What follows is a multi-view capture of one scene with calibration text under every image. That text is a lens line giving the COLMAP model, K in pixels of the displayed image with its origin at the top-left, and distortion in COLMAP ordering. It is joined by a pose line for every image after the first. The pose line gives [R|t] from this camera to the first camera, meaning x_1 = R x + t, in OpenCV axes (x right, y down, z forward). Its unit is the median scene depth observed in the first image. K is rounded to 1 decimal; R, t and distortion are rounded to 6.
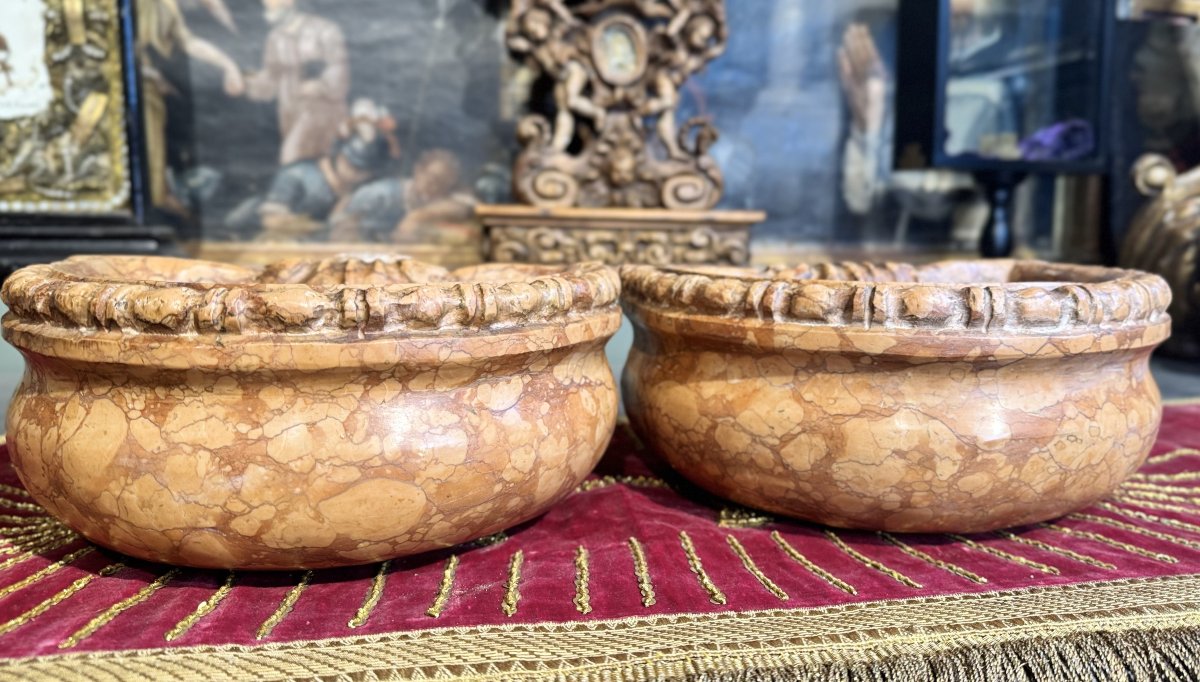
lens RADIAL K [[864.8, 0, 600.0], [0, 864.8, 341.0], [0, 0, 1]] dist [0.040560, -0.187302]
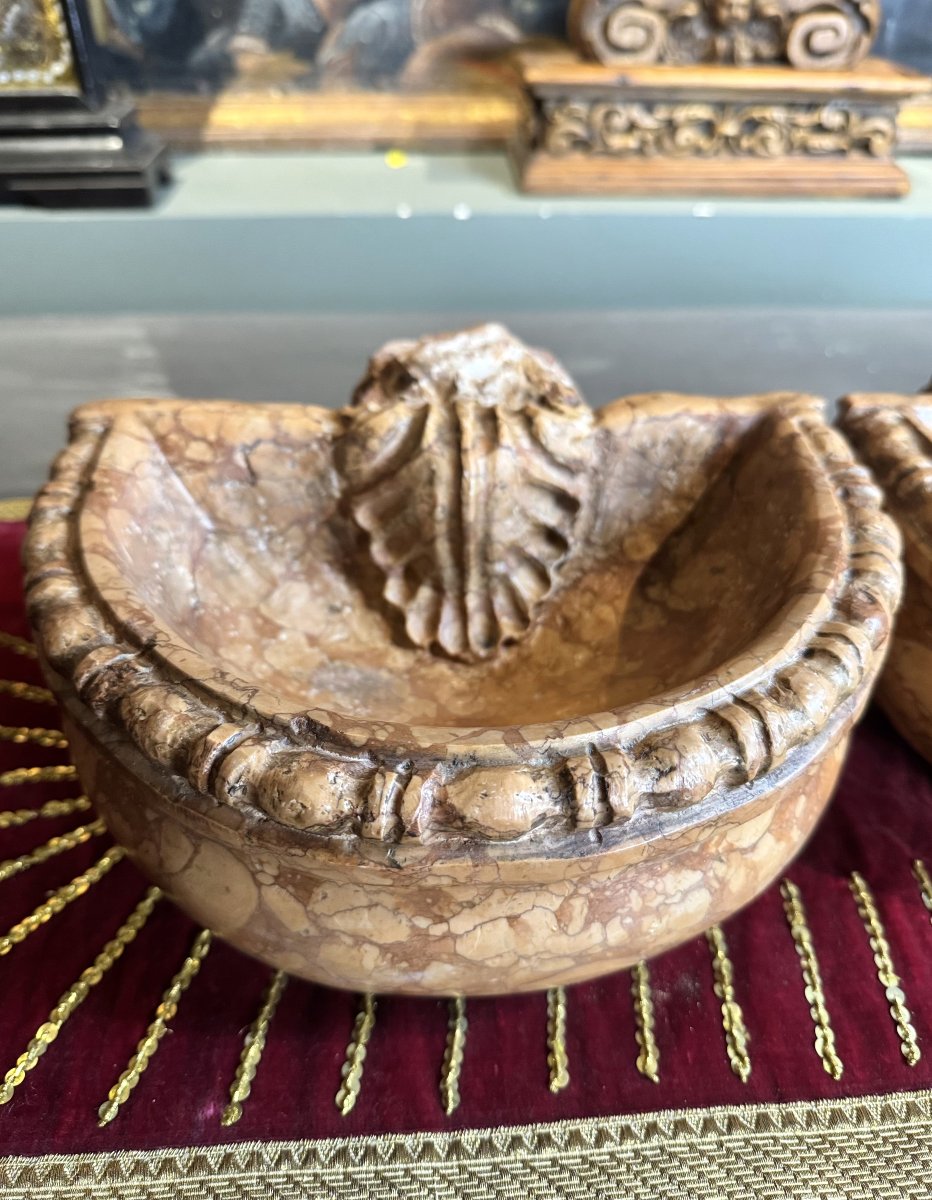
lens RADIAL K [[877.7, 0, 464.4], [0, 877.7, 565.6], [0, 0, 1]] dist [0.091377, -0.145321]
pose [[0.993146, 0.063079, -0.098394, -0.320358], [-0.007699, 0.875334, 0.483457, -0.511413], [0.116624, -0.479386, 0.869820, 0.500768]]
